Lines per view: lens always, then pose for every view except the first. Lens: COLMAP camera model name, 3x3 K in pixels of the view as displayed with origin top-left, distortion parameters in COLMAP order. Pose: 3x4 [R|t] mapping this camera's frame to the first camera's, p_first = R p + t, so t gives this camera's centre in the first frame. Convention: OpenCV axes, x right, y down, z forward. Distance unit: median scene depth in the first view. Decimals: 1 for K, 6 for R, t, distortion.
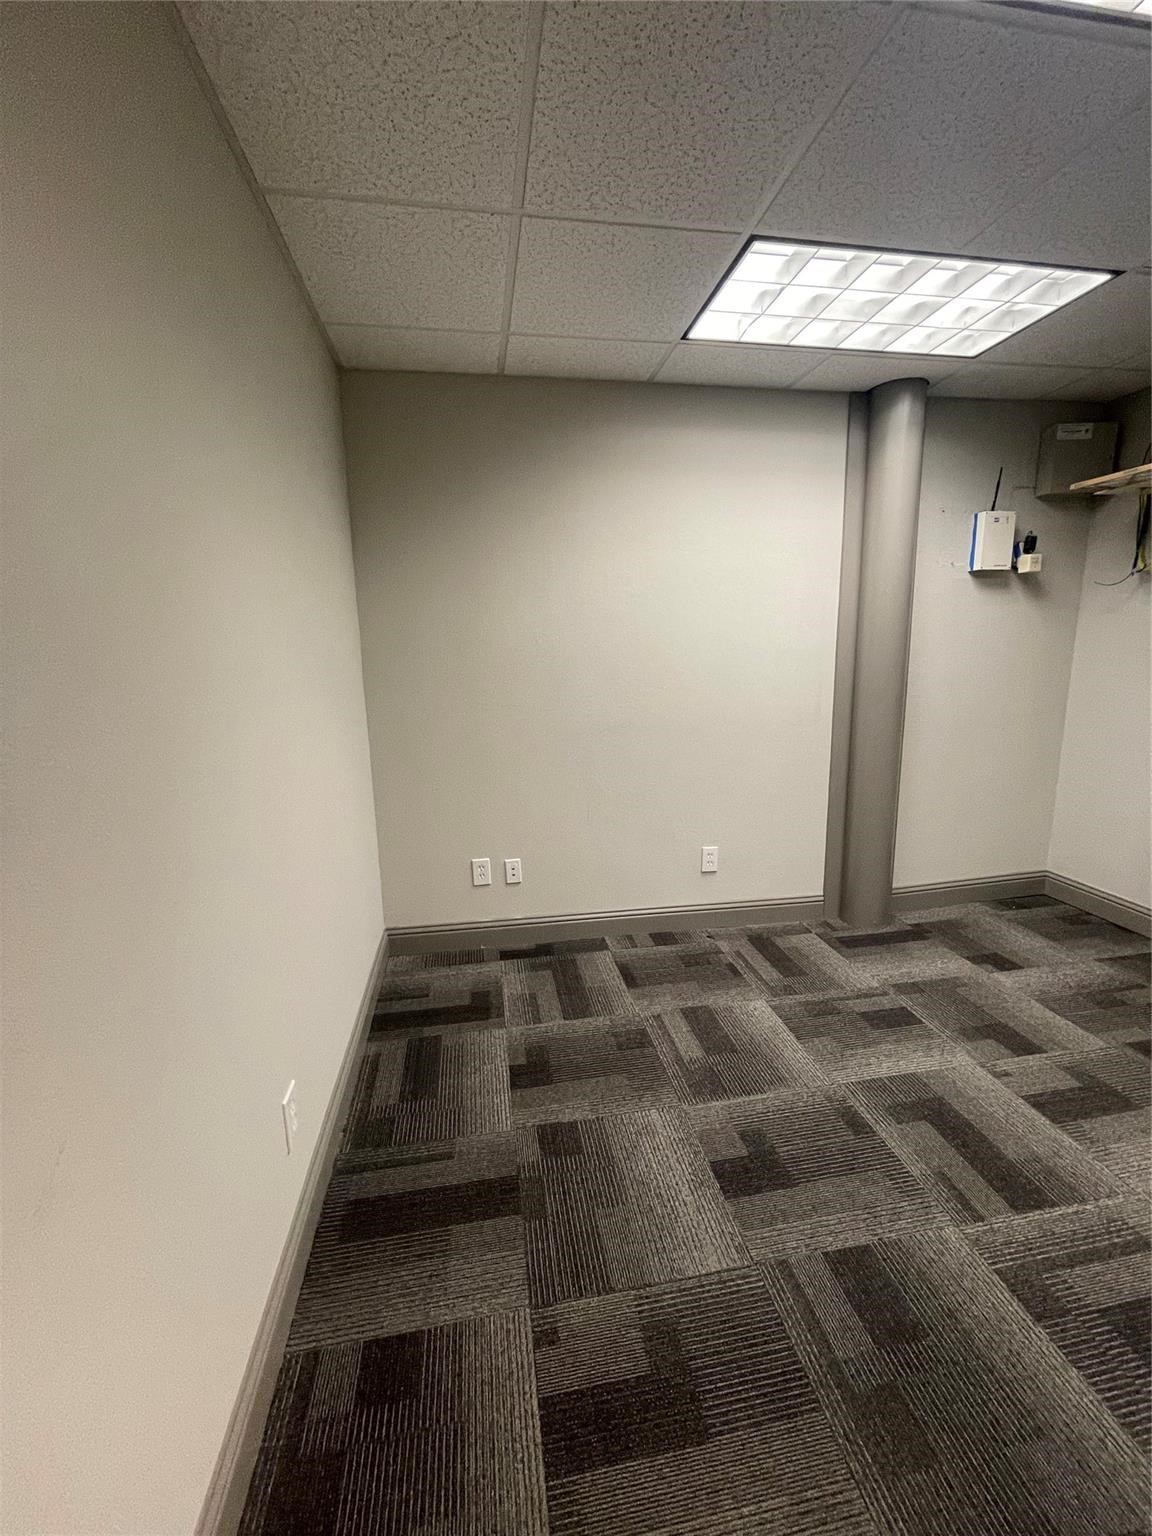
lens RADIAL K [[623.4, 0, 580.3], [0, 623.4, 759.7], [0, 0, 1]] dist [0.010849, 0.000628]
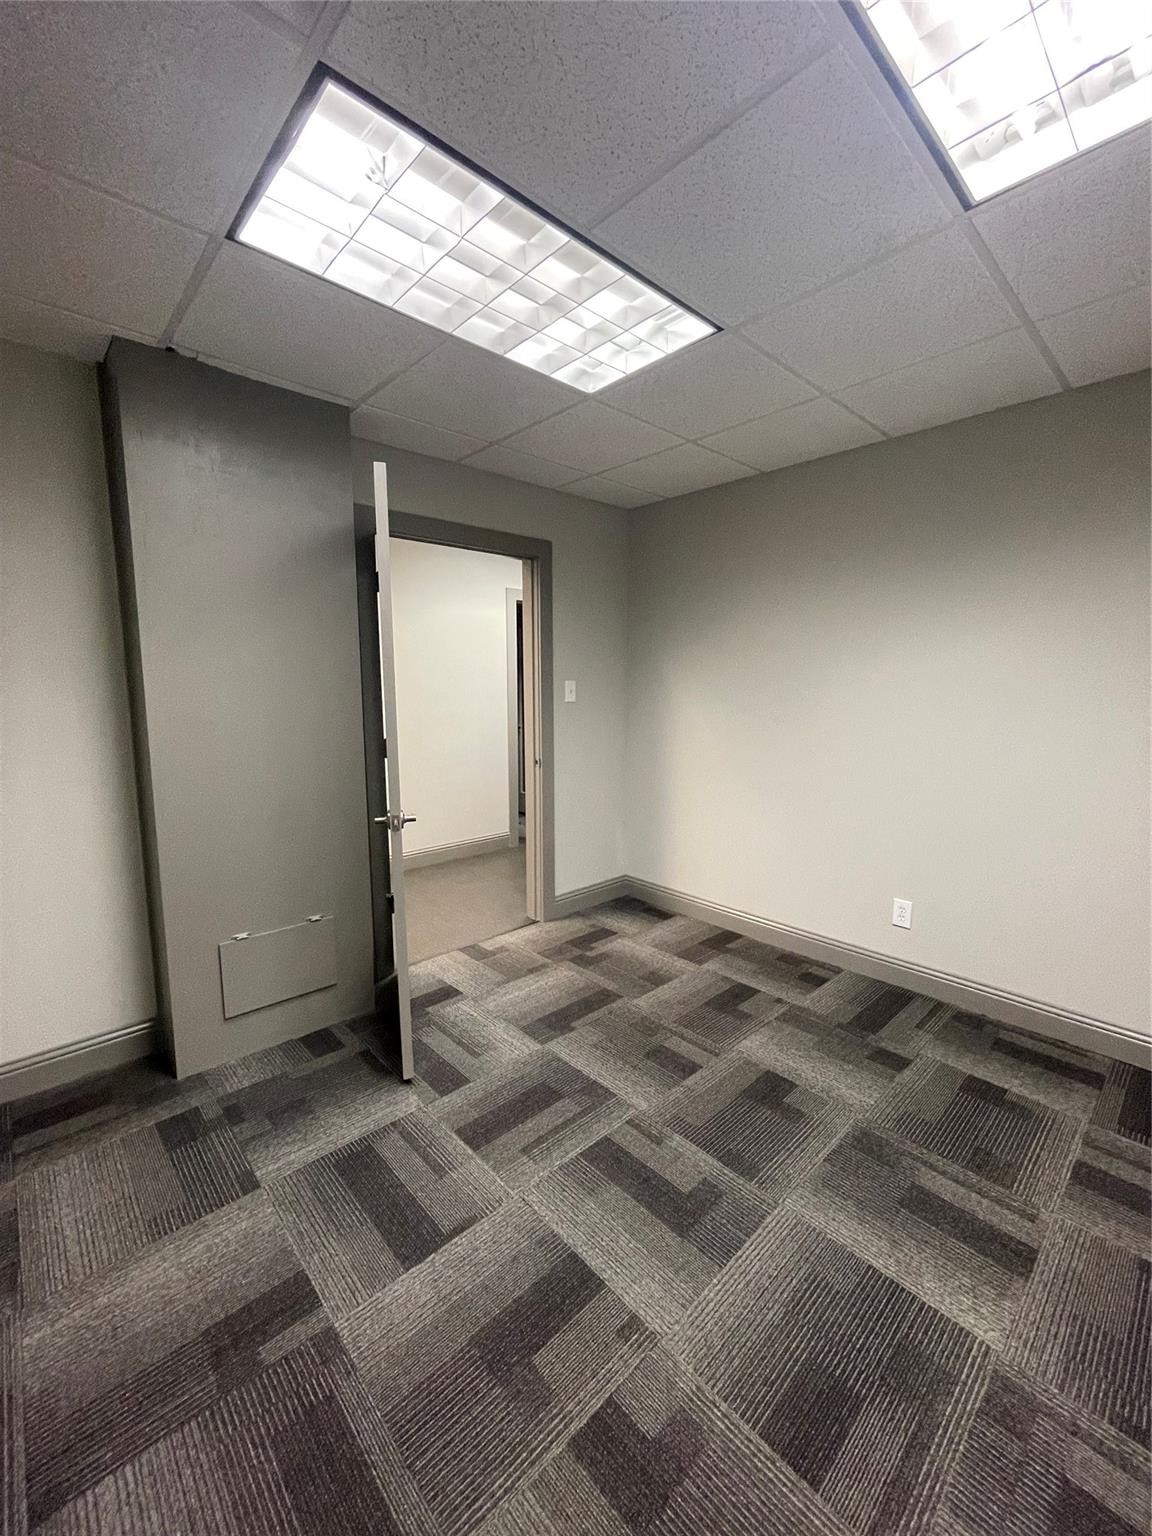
lens RADIAL K [[623.4, 0, 580.3], [0, 623.4, 759.7], [0, 0, 1]] dist [0.010849, 0.000628]
pose [[-0.835363, 0.082822, -0.543423, 1.163071], [-0.087837, 0.955770, 0.280691, -0.302114], [0.542635, 0.282212, -0.791141, 1.505543]]
